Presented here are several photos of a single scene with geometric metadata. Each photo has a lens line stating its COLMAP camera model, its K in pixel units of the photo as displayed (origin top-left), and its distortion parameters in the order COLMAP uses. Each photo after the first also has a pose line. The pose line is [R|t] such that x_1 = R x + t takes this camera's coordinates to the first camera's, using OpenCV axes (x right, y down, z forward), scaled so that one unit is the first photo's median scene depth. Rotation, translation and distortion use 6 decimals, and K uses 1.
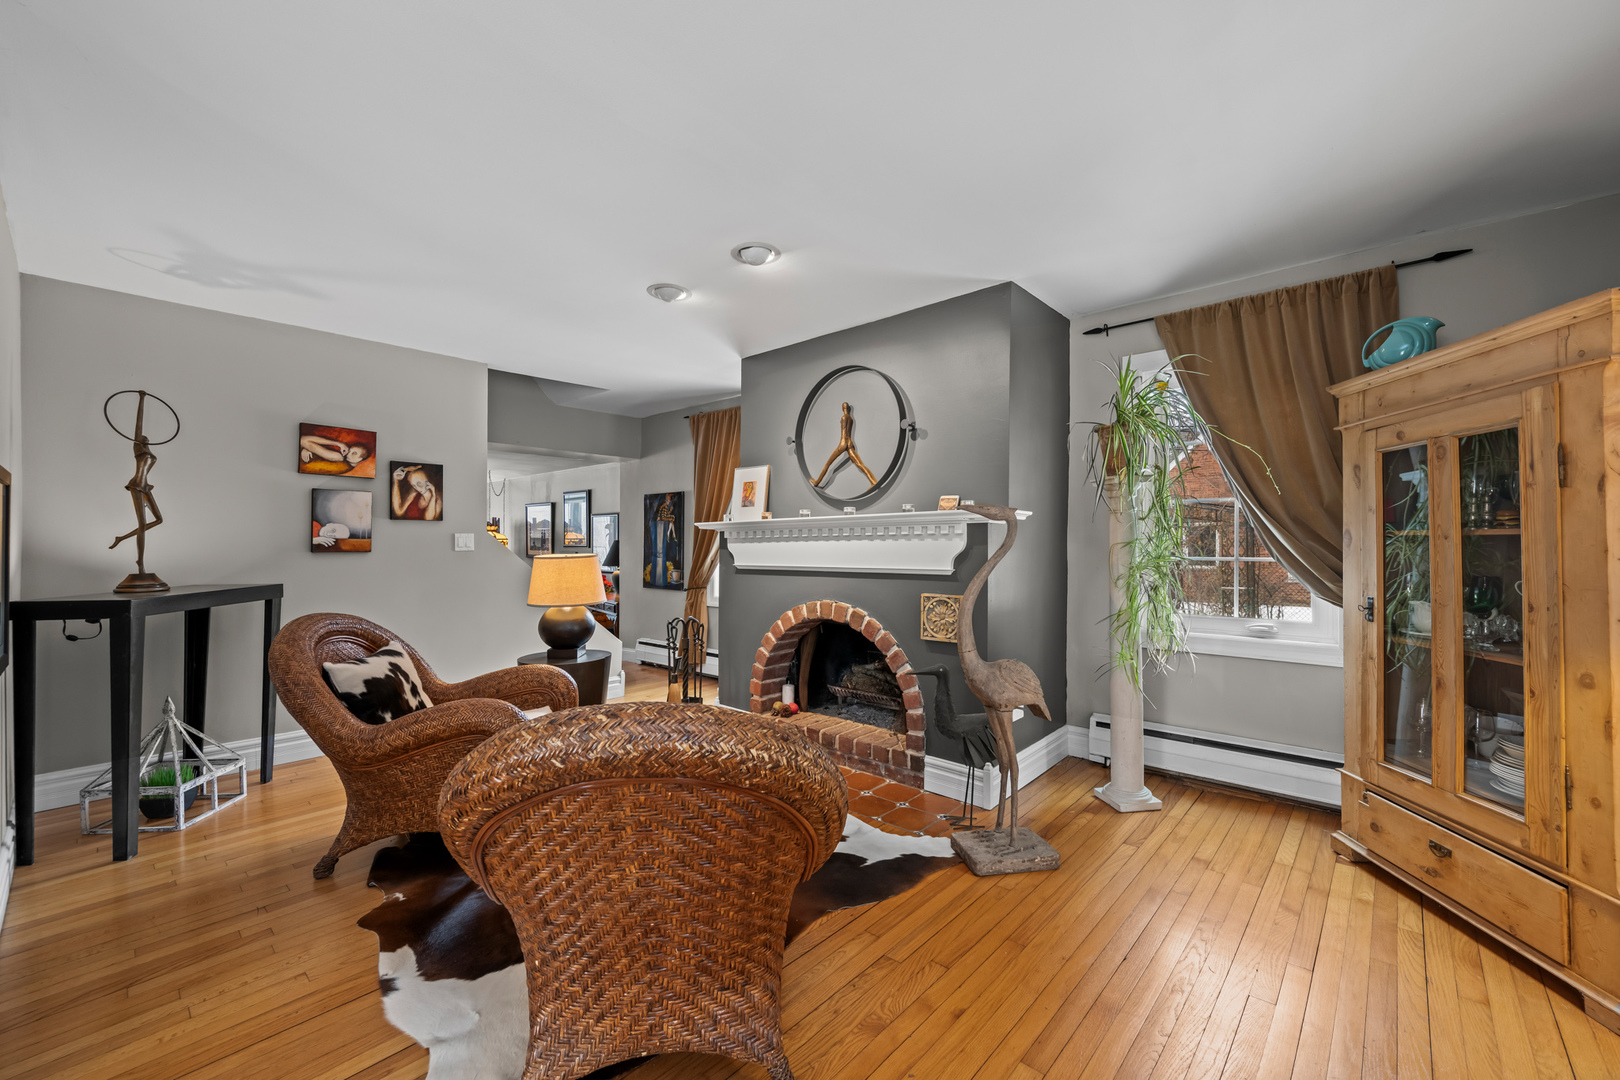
lens RADIAL K [[628.3, 0, 811.7], [0, 628.3, 539.2], [0, 0, 1]] dist [-0.000325, -0.000062]
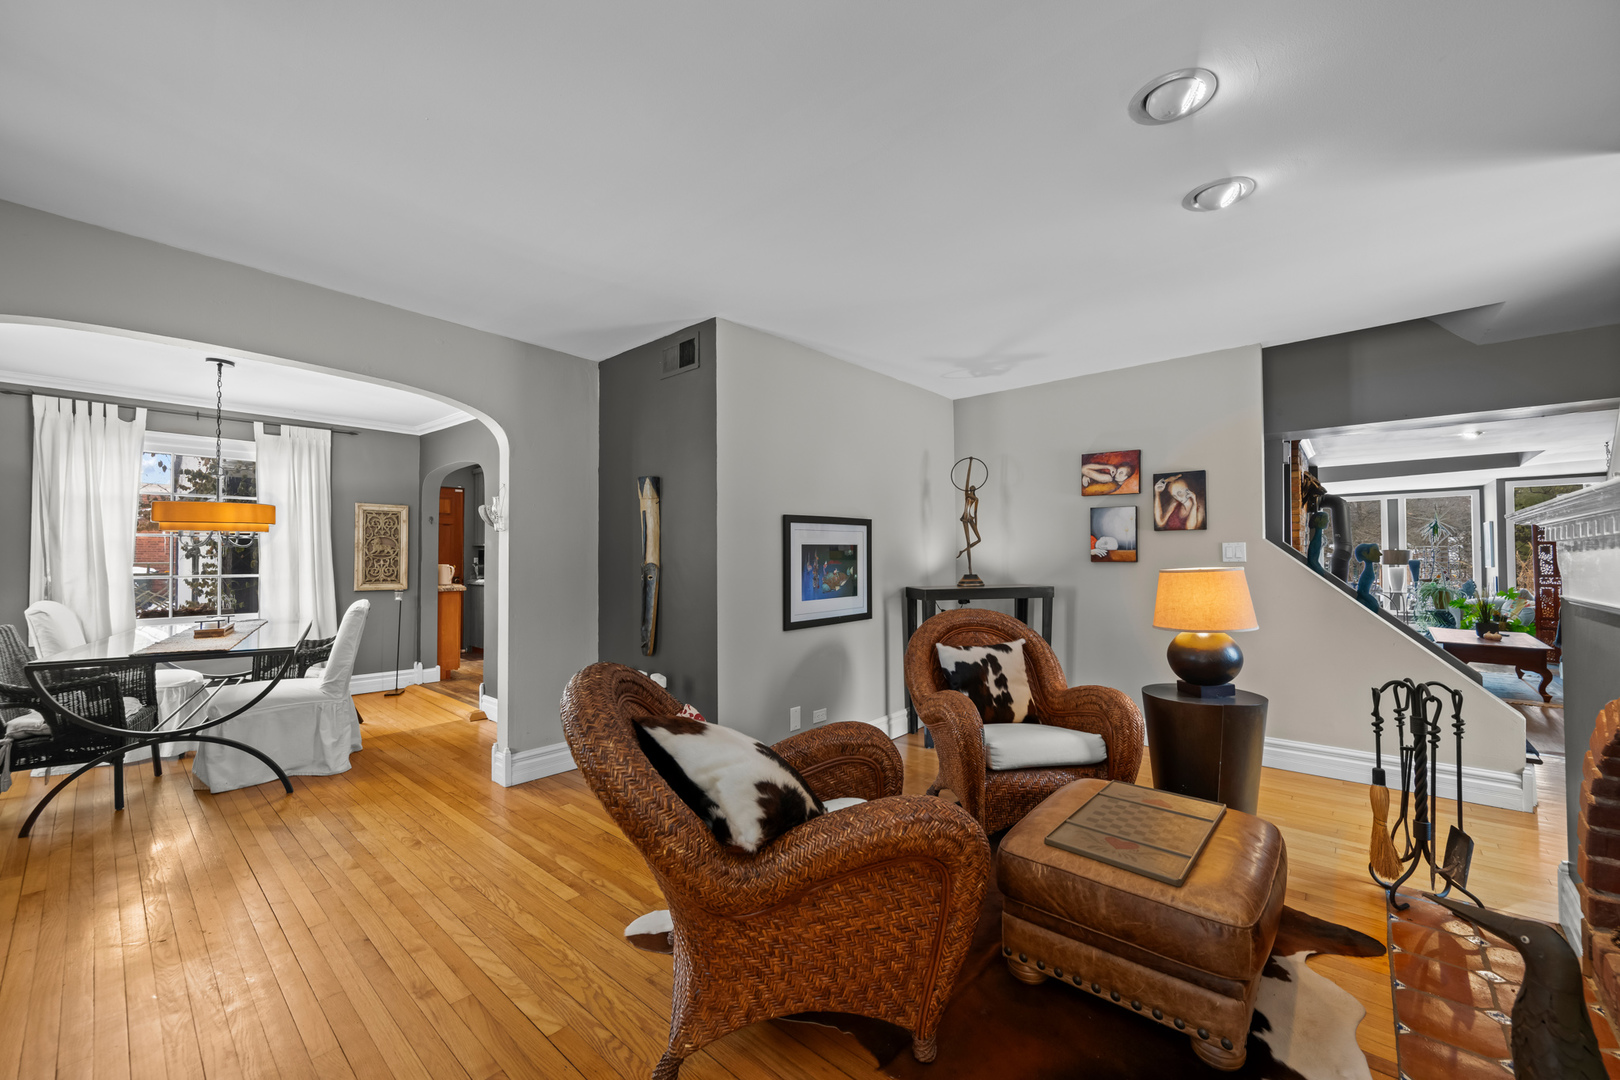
lens RADIAL K [[628.3, 0, 812.4], [0, 628.3, 546.4], [0, 0, 1]] dist [-0.000325, -0.000062]
pose [[0.029173, -0.013006, -0.999490, 0.367045], [0.013348, 0.999831, -0.012620, -0.000552], [0.999485, -0.012973, 0.029341, 0.430341]]
